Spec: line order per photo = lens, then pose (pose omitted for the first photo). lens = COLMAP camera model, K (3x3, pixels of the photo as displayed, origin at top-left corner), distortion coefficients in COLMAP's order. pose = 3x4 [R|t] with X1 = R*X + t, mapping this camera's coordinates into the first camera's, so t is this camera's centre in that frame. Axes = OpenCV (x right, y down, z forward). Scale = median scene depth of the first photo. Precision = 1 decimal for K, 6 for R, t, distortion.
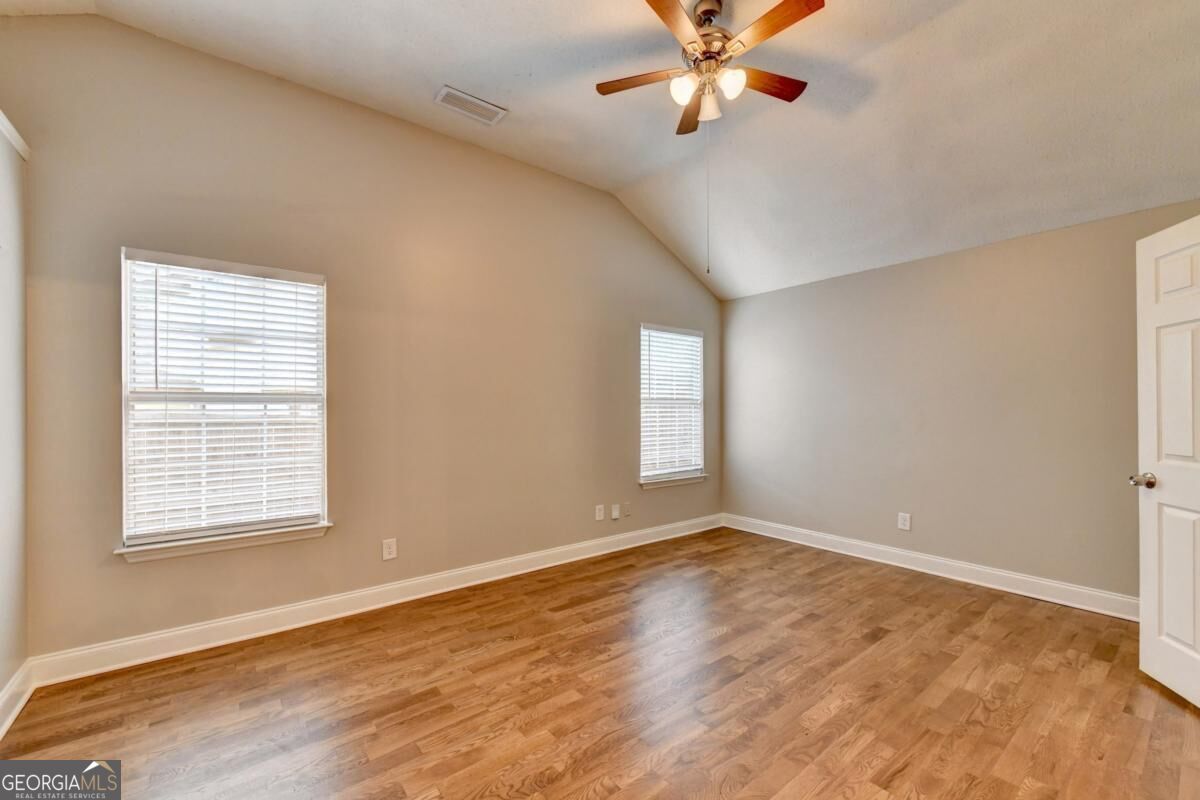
lens RADIAL K [[490.4, 0, 603.6], [0, 490.4, 403.9], [0, 0, 1]] dist [-0.008208, -0.000382]
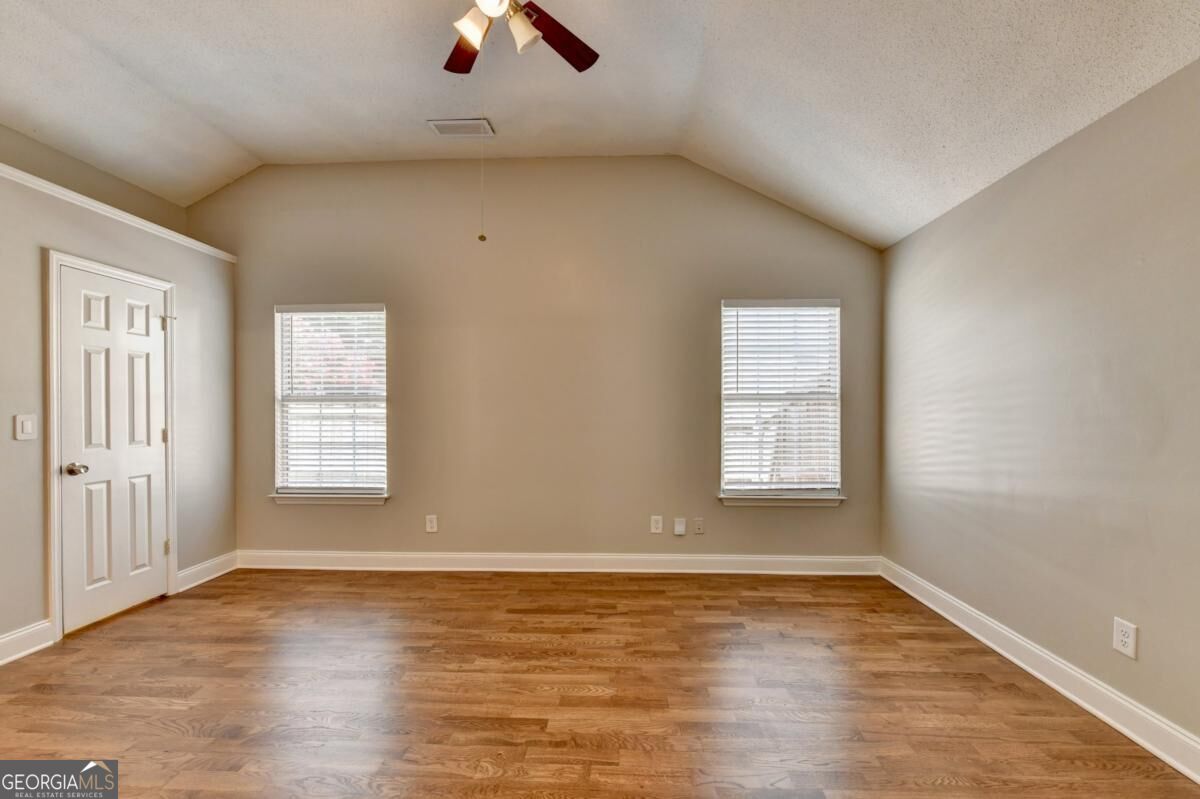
lens RADIAL K [[490.4, 0, 603.6], [0, 490.4, 403.4], [0, 0, 1]] dist [-0.008208, -0.000382]
pose [[0.759903, -0.004329, -0.650022, 0.545011], [0.006896, 0.999975, 0.001402, 0.003517], [0.650000, -0.005548, 0.759914, 0.302568]]
